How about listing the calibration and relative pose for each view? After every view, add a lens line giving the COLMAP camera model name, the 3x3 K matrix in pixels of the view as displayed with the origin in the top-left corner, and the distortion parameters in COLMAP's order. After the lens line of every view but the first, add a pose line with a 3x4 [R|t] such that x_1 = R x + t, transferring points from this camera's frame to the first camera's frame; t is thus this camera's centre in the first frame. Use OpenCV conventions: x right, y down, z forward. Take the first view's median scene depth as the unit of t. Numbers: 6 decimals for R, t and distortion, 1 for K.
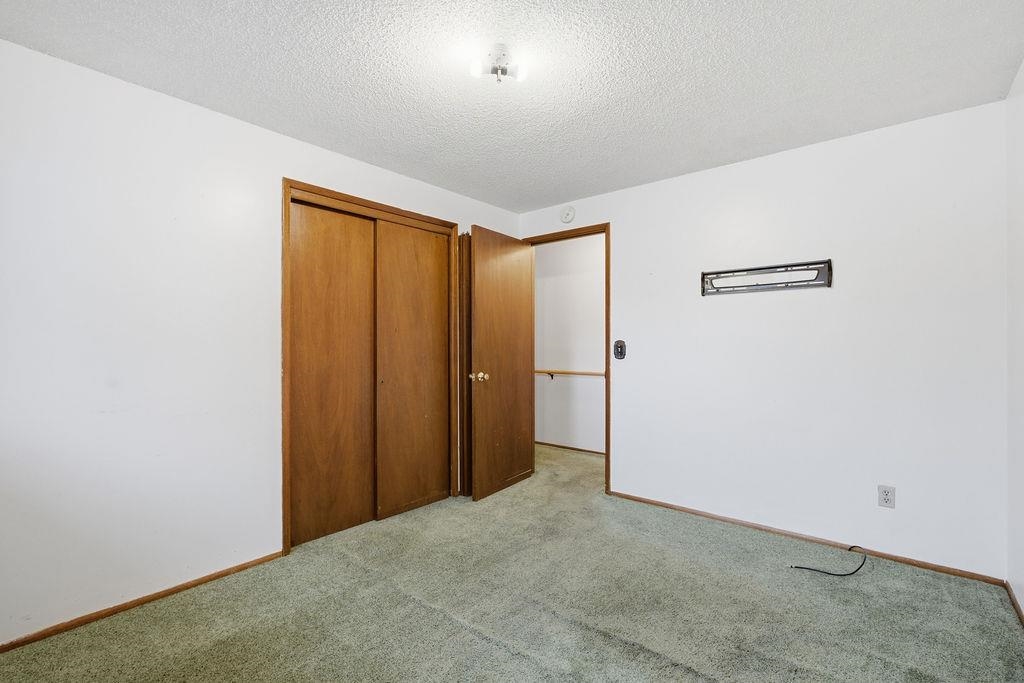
lens RADIAL K [[468.8, 0, 512.0], [0, 468.8, 341.5], [0, 0, 1]] dist [-0.001000, -0.000097]
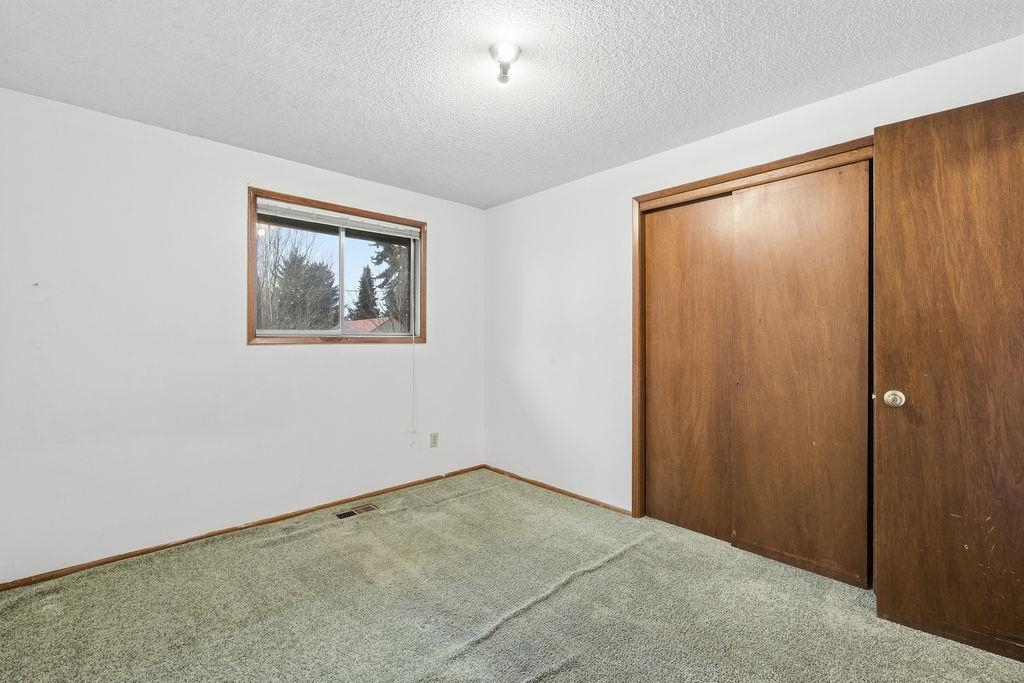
lens RADIAL K [[448.7, 0, 471.2], [0, 448.7, 336.0], [0, 0, 1]] dist [-0.001448, 0.000145]
pose [[-0.167655, -0.000749, -0.985845, 0.617287], [0.012649, 0.999916, -0.002911, -0.002855], [0.985765, -0.012958, -0.167631, 0.696431]]
